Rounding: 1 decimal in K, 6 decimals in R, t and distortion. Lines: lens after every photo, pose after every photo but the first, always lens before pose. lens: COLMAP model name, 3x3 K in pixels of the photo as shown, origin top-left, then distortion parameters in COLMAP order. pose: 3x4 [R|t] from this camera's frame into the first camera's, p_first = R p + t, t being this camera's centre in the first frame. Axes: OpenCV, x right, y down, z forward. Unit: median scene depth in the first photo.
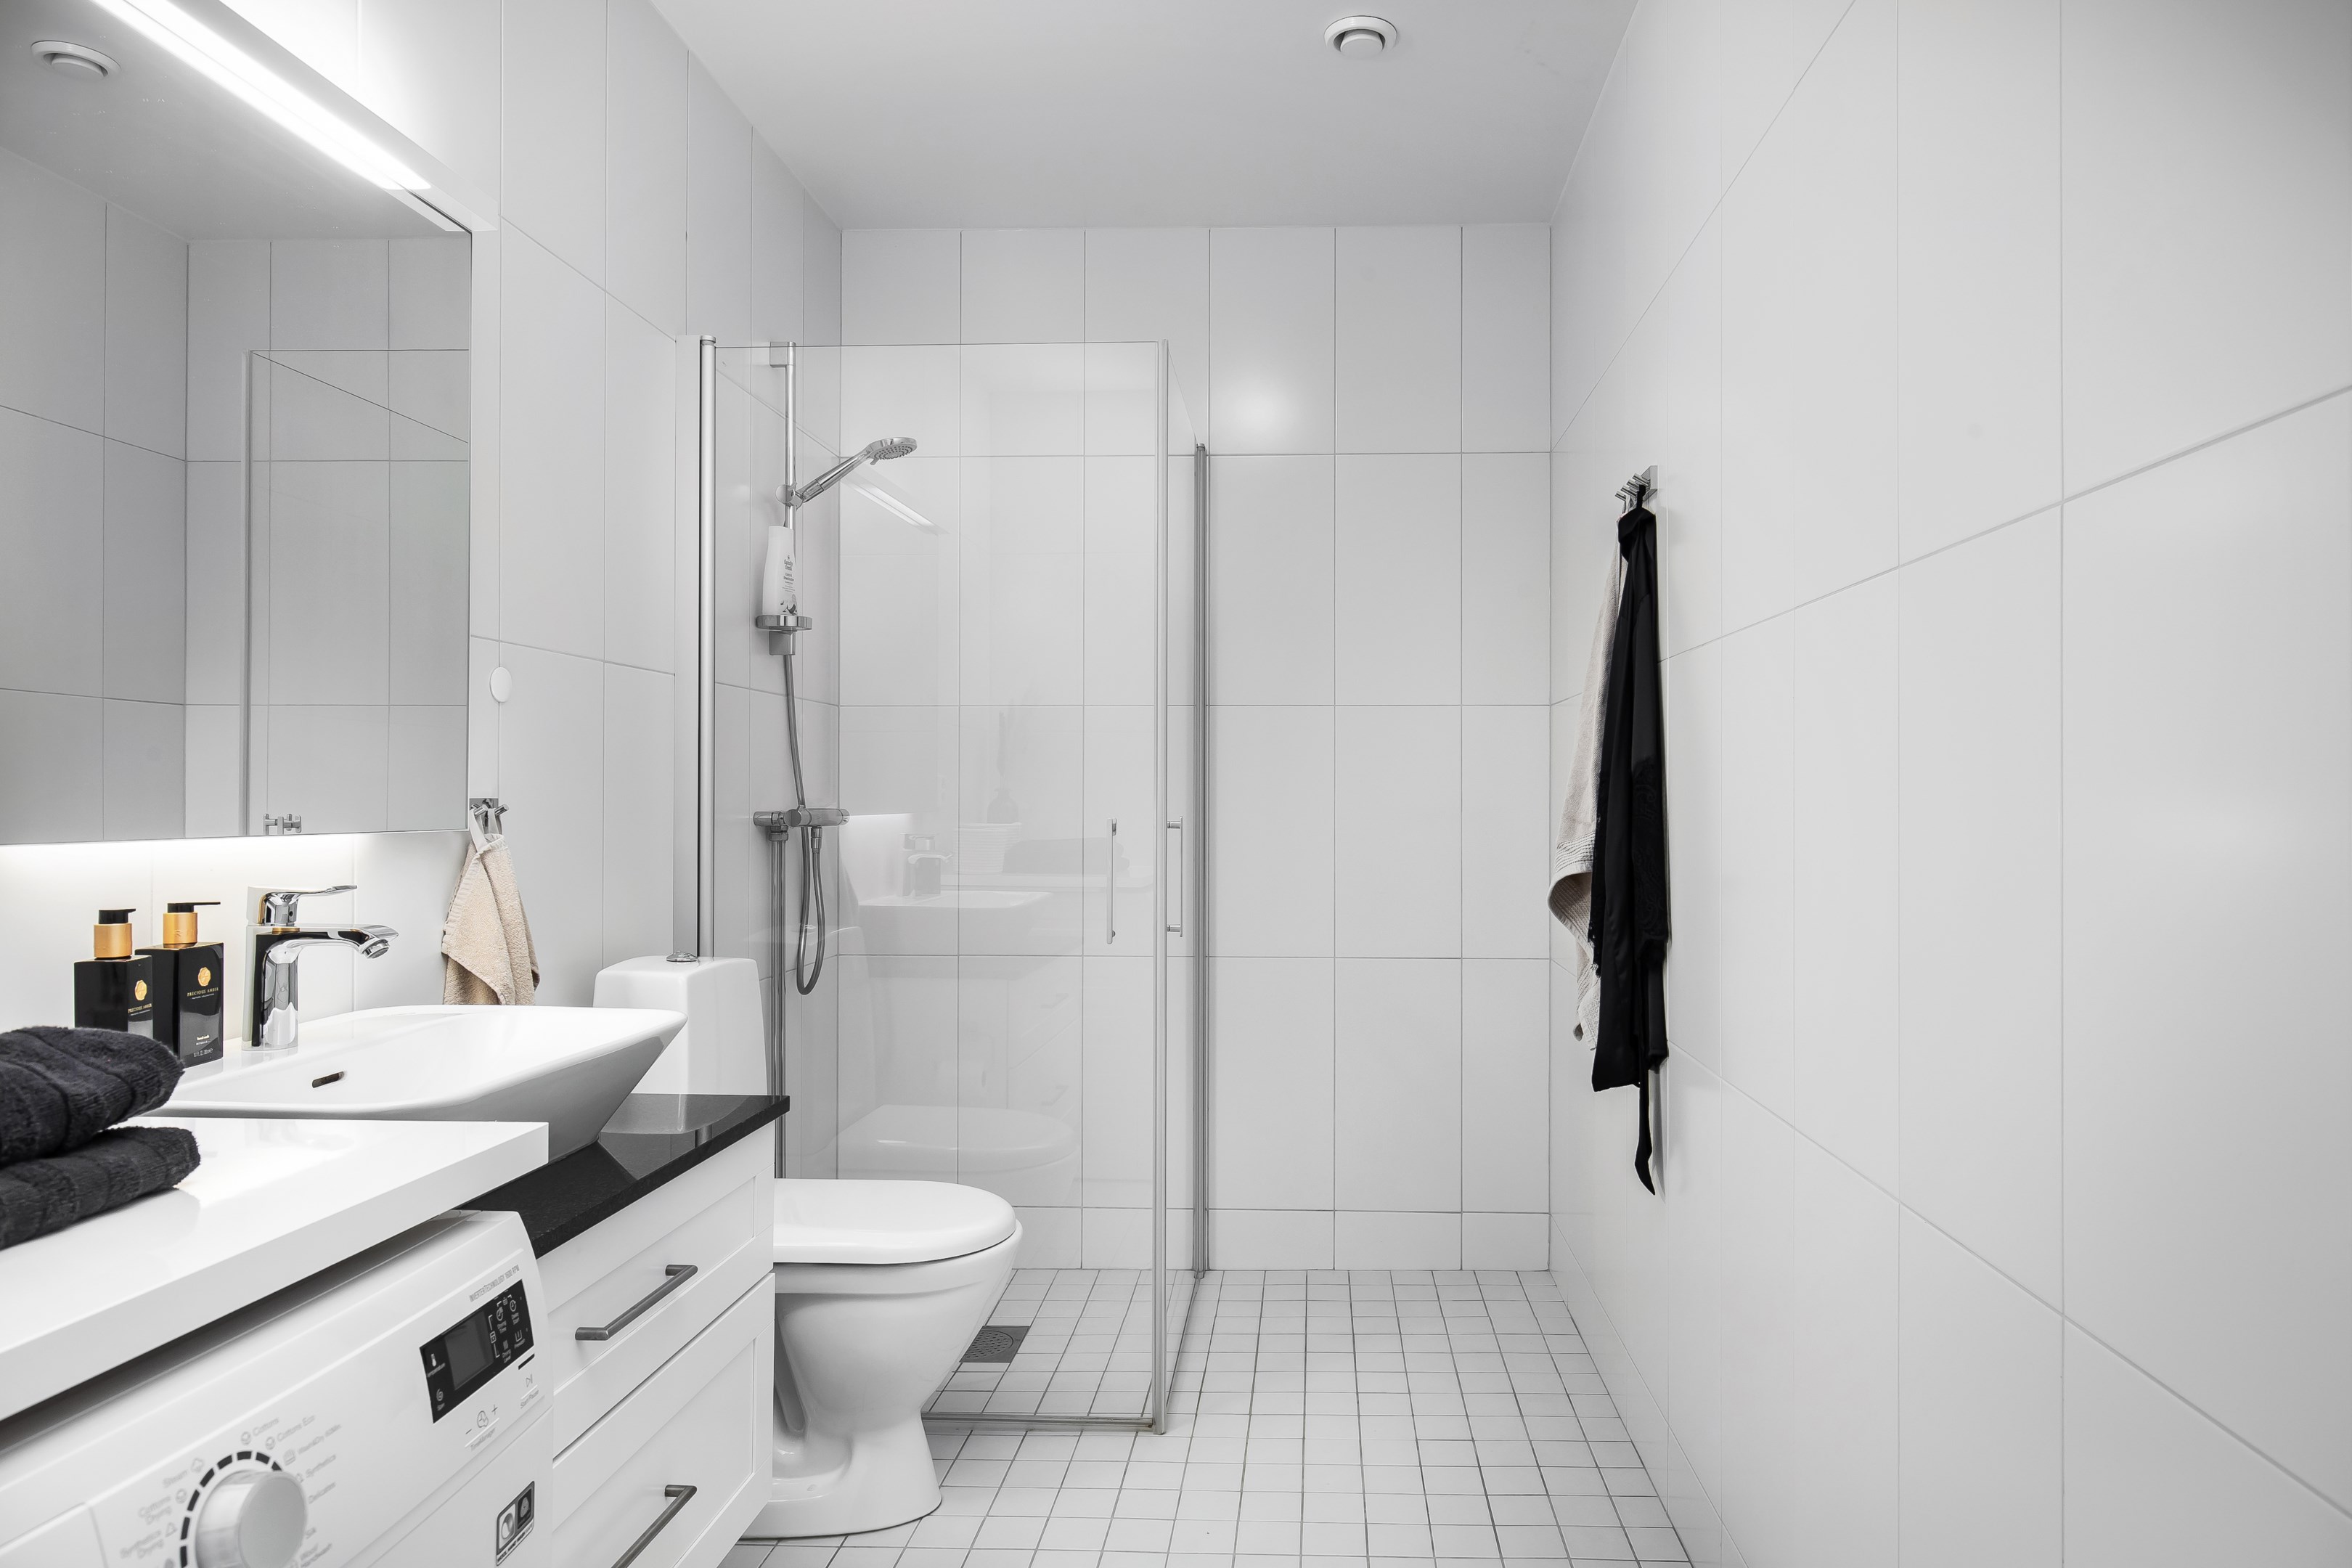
lens RADIAL K [[1472.3, 0, 1179.3], [0, 1472.3, 788.6], [0, 0, 1]] dist [0.010768, -0.010003]
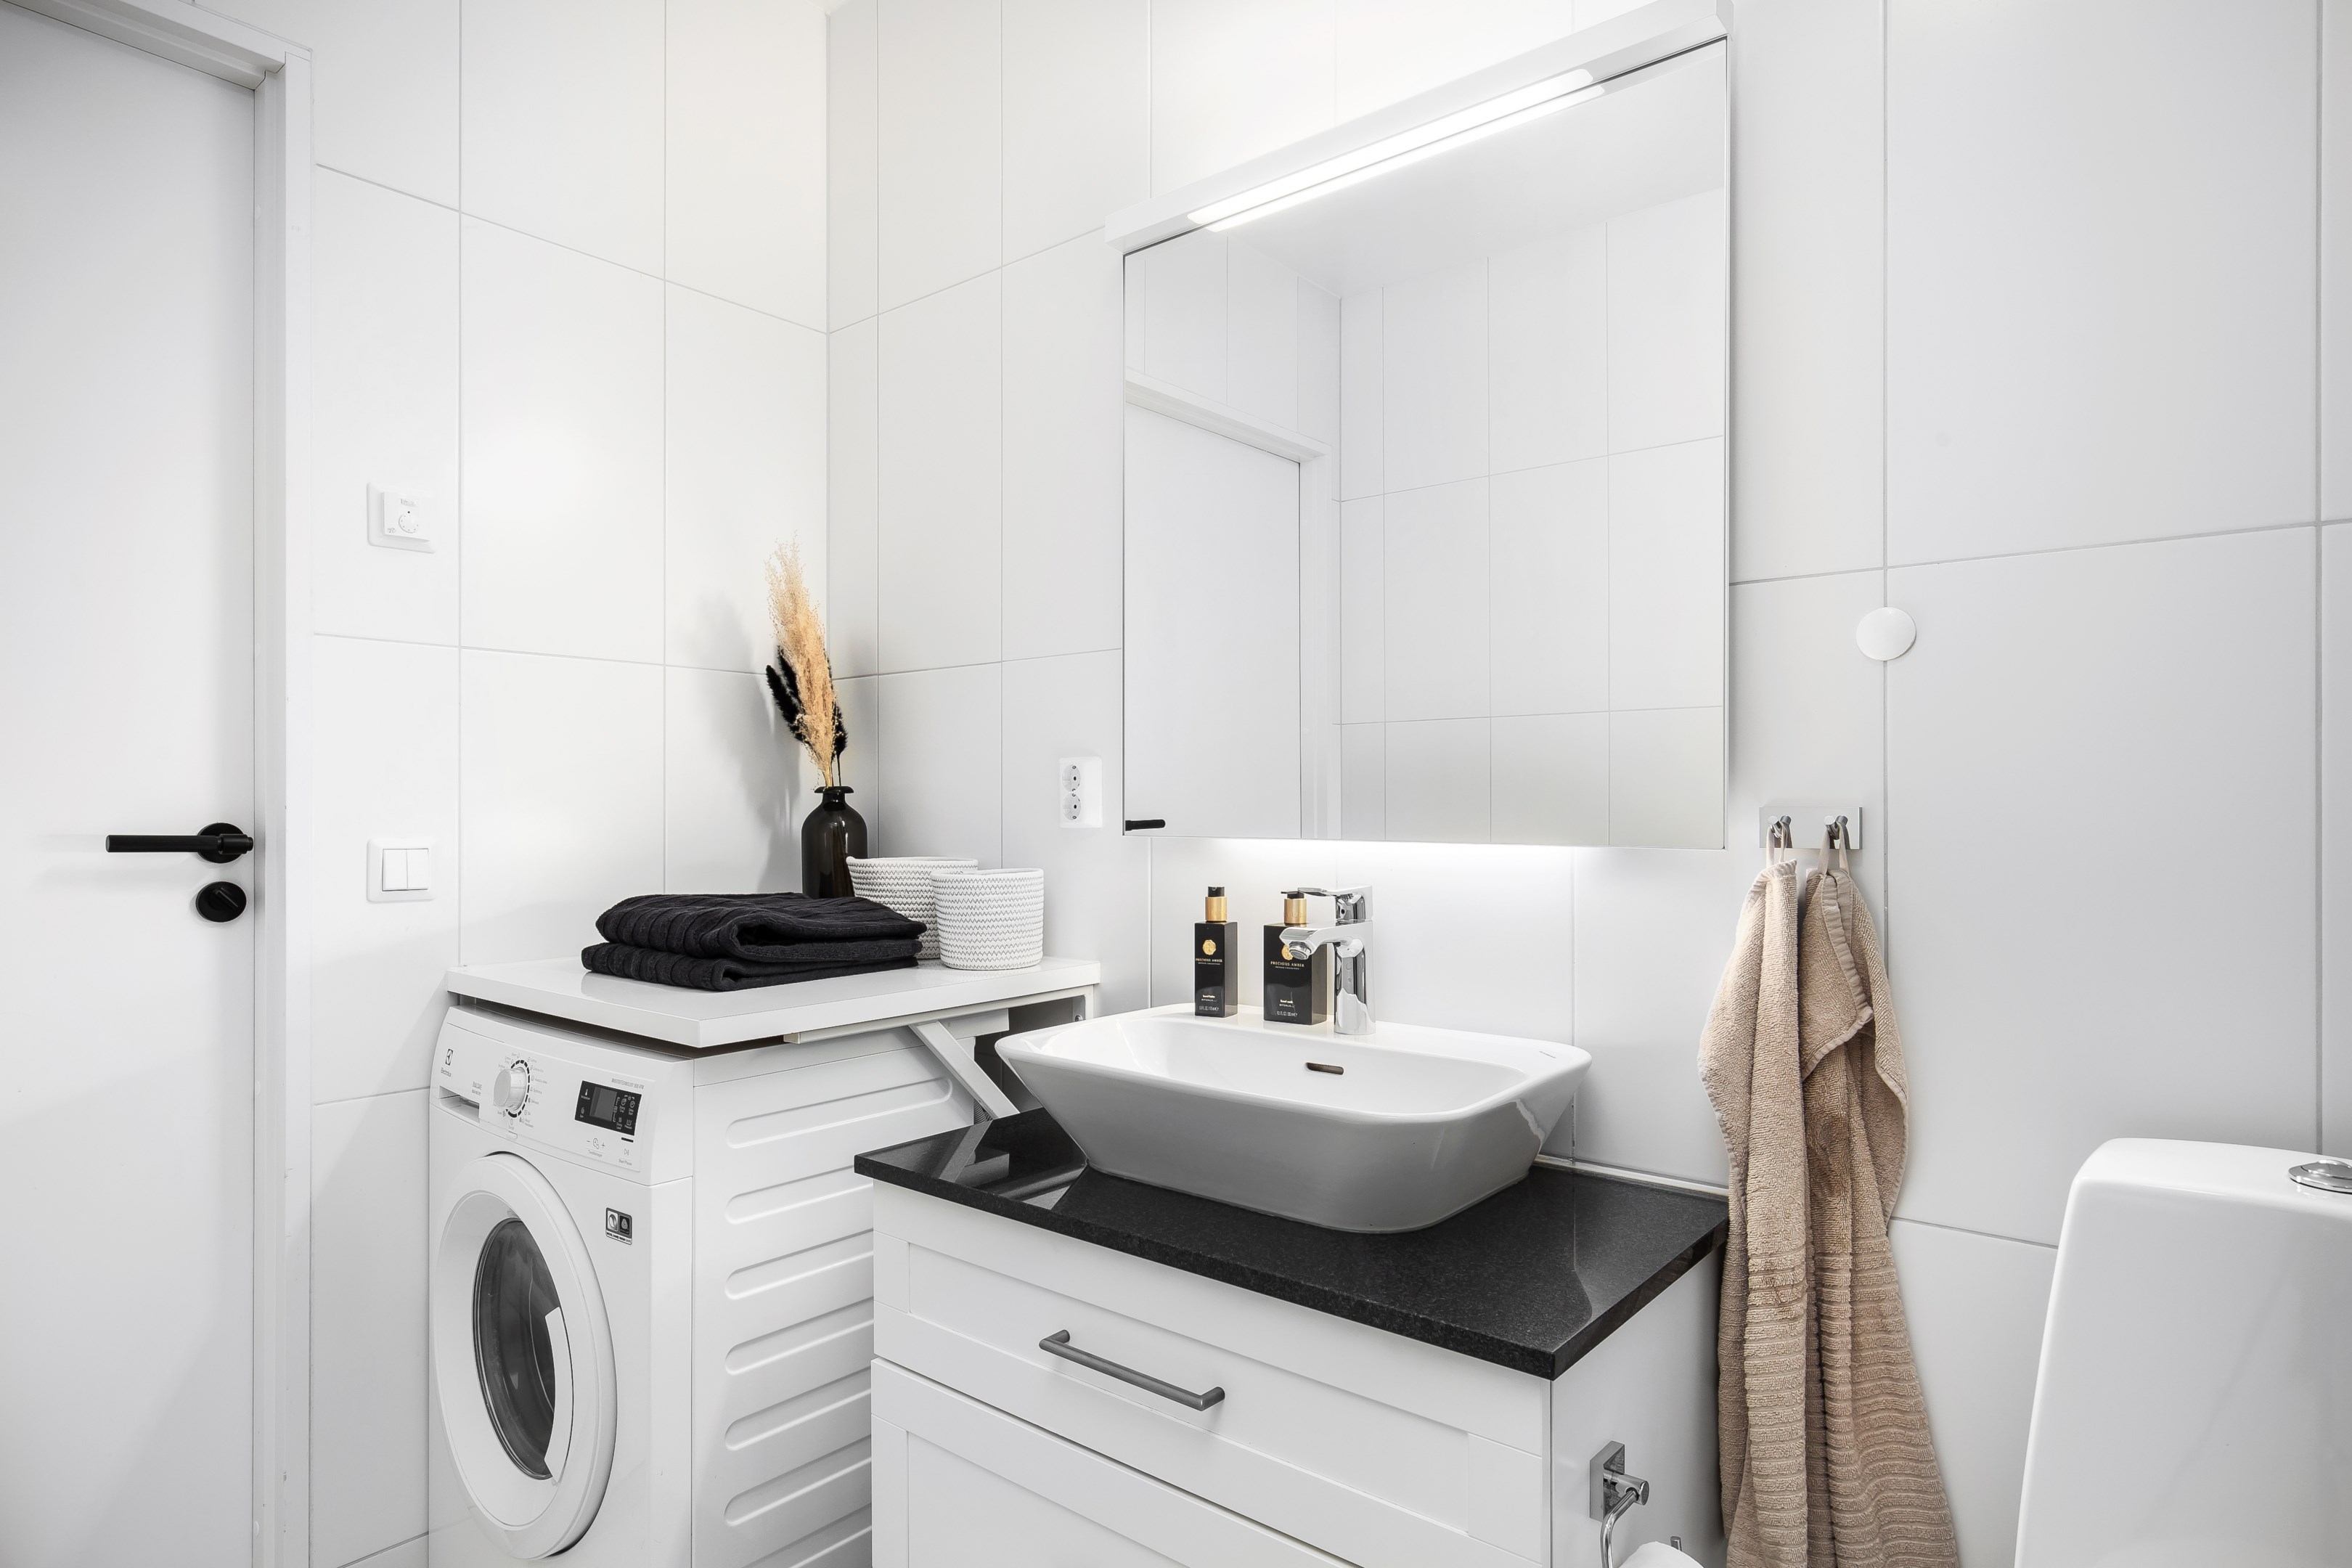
lens RADIAL K [[1340.6, 0, 1173.9], [0, 1340.6, 791.3], [0, 0, 1]] dist [-0.002582, -0.001418]
pose [[-0.565648, -0.004619, -0.824634, 0.324343], [0.005354, 0.999943, -0.009274, 0.004011], [0.824629, -0.009661, -0.565591, 1.638546]]
